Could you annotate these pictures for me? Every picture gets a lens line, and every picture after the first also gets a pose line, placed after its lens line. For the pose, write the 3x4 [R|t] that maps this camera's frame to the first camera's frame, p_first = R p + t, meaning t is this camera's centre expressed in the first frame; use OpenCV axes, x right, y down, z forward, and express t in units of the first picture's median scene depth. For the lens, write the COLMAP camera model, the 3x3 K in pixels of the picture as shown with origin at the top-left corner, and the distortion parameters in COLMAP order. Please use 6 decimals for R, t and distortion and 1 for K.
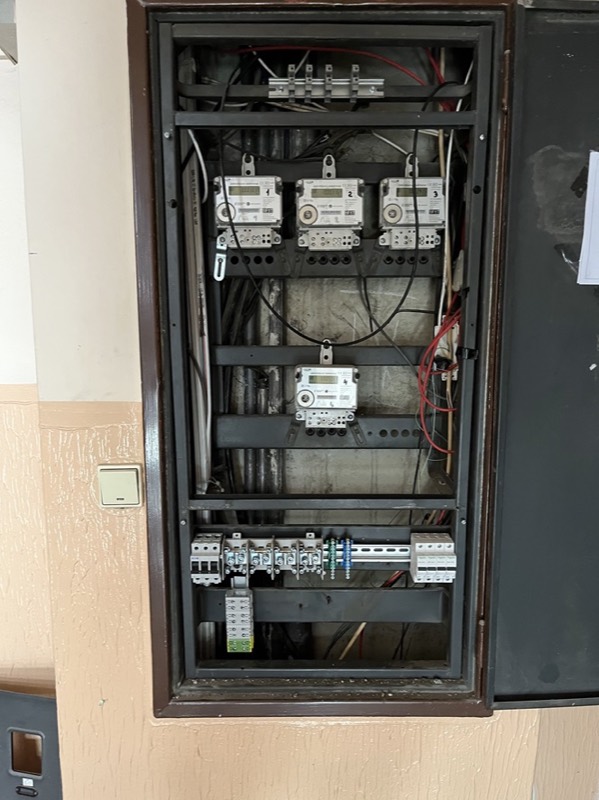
lens RADIAL K [[592.4, 0, 297.6], [0, 592.4, 405.7], [0, 0, 1]] dist [0.046340, -0.070981]
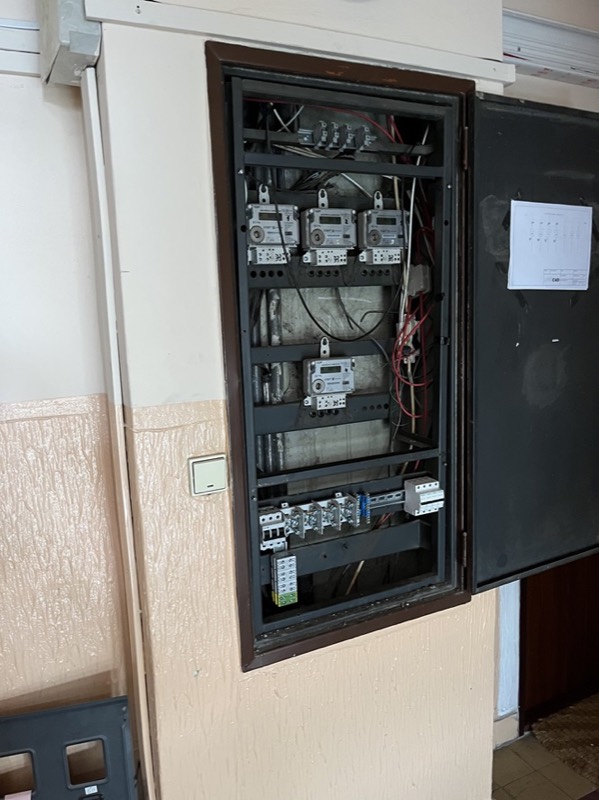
lens RADIAL K [[592.4, 0, 297.6], [0, 592.4, 405.7], [0, 0, 1]] dist [0.046340, -0.070981]
pose [[0.902265, -0.103082, 0.418679, -0.557504], [0.103150, 0.994410, 0.022541, -0.004293], [-0.418662, 0.022849, 0.907855, -0.095917]]
